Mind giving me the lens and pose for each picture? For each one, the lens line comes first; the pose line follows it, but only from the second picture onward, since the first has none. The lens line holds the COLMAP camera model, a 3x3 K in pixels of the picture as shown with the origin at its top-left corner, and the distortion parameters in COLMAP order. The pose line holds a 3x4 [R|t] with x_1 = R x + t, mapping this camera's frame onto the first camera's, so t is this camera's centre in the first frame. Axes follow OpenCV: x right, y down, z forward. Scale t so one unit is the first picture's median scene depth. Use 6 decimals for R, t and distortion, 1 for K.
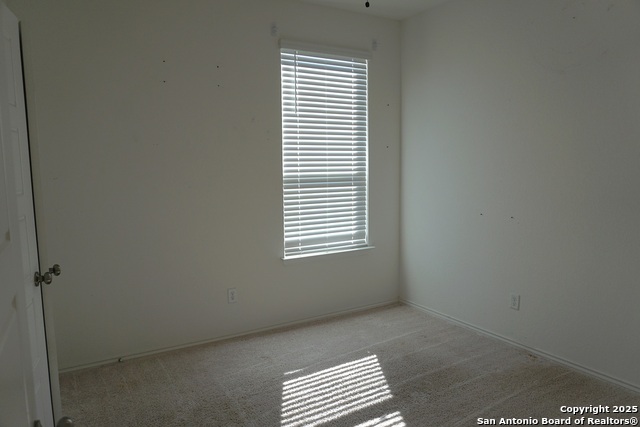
lens RADIAL K [[442.2, 0, 319.3], [0, 442.2, 214.3], [0, 0, 1]] dist [-0.024289, 0.008894]
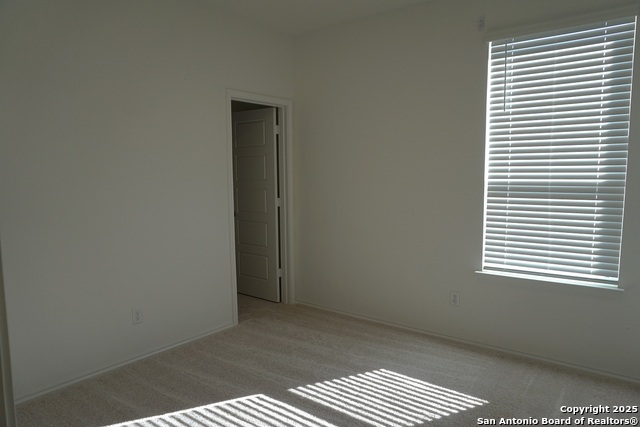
lens RADIAL K [[442.2, 0, 321.2], [0, 442.2, 212.0], [0, 0, 1]] dist [-0.024289, 0.008894]
pose [[0.368998, 0.101720, -0.923847, 0.600851], [-0.089874, 0.993240, 0.073463, -0.058953], [0.925075, 0.055922, 0.375646, 0.329580]]
